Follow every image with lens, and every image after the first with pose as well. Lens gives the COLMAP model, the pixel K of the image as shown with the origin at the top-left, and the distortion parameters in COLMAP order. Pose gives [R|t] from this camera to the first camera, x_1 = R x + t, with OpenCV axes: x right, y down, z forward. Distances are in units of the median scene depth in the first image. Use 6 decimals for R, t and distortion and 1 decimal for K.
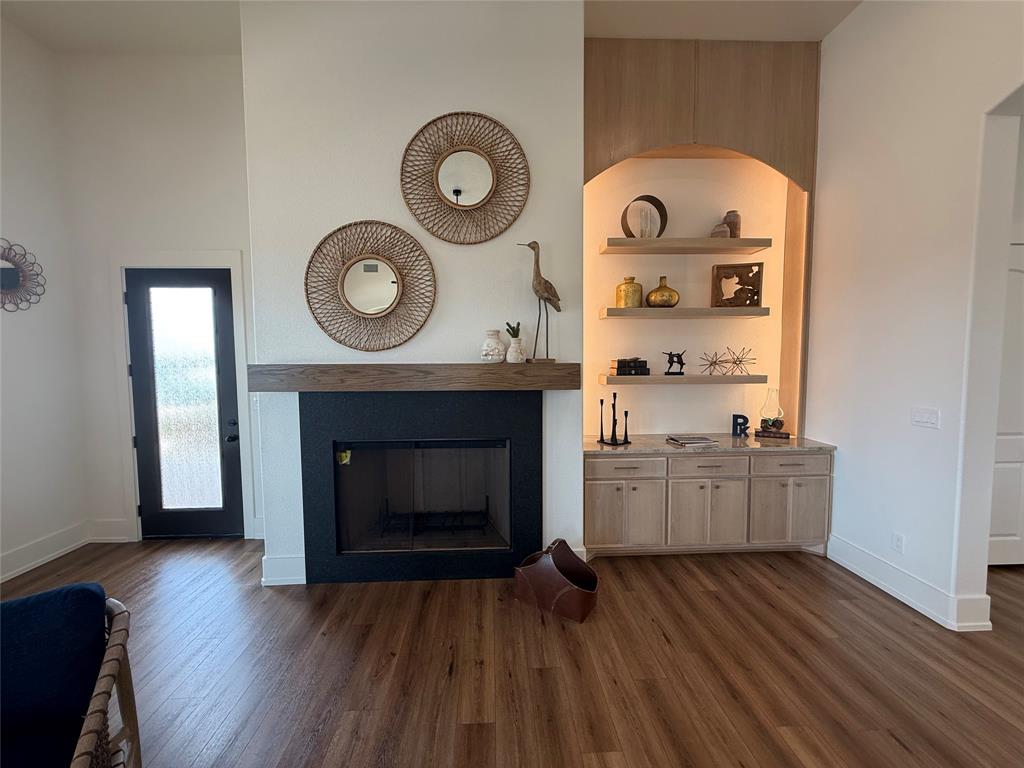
lens RADIAL K [[407.5, 0, 515.3], [0, 407.5, 385.9], [0, 0, 1]] dist [-0.001238, -0.000348]
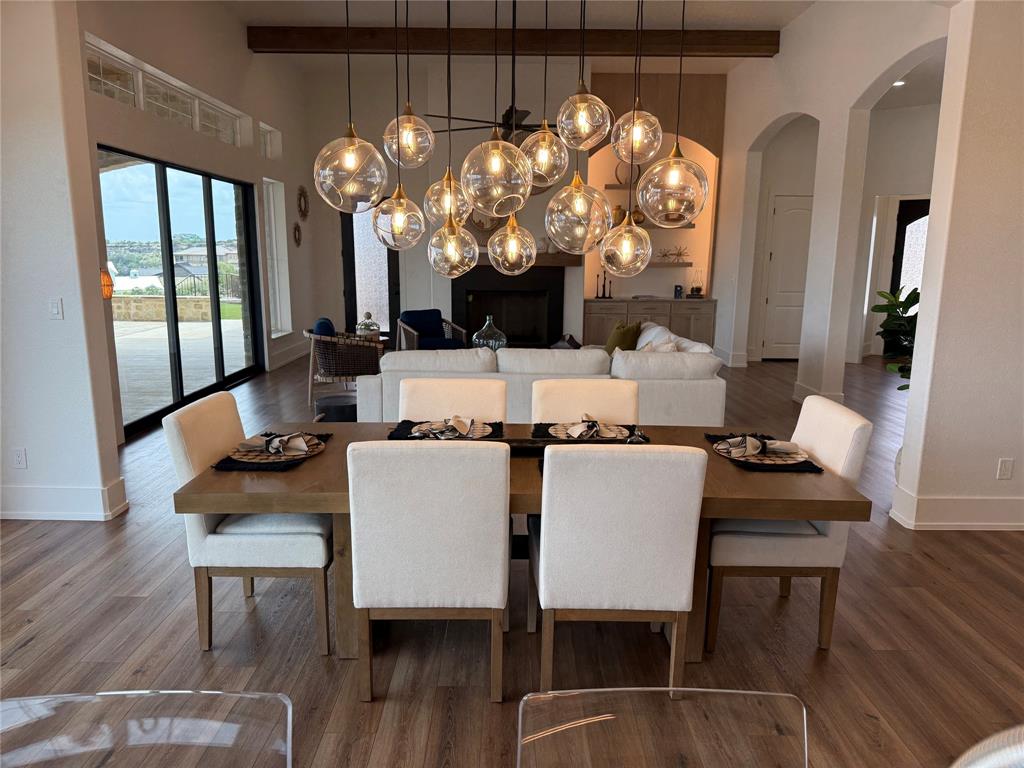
lens RADIAL K [[715.8, 0, 510.1], [0, 715.8, 384.9], [0, 0, 1]] dist [0.047436, -0.017366]
pose [[0.999711, 0.017248, -0.016728, -0.124321], [-0.014996, 0.991853, 0.126500, 0.131367], [0.018773, -0.126213, 0.991826, -2.398196]]
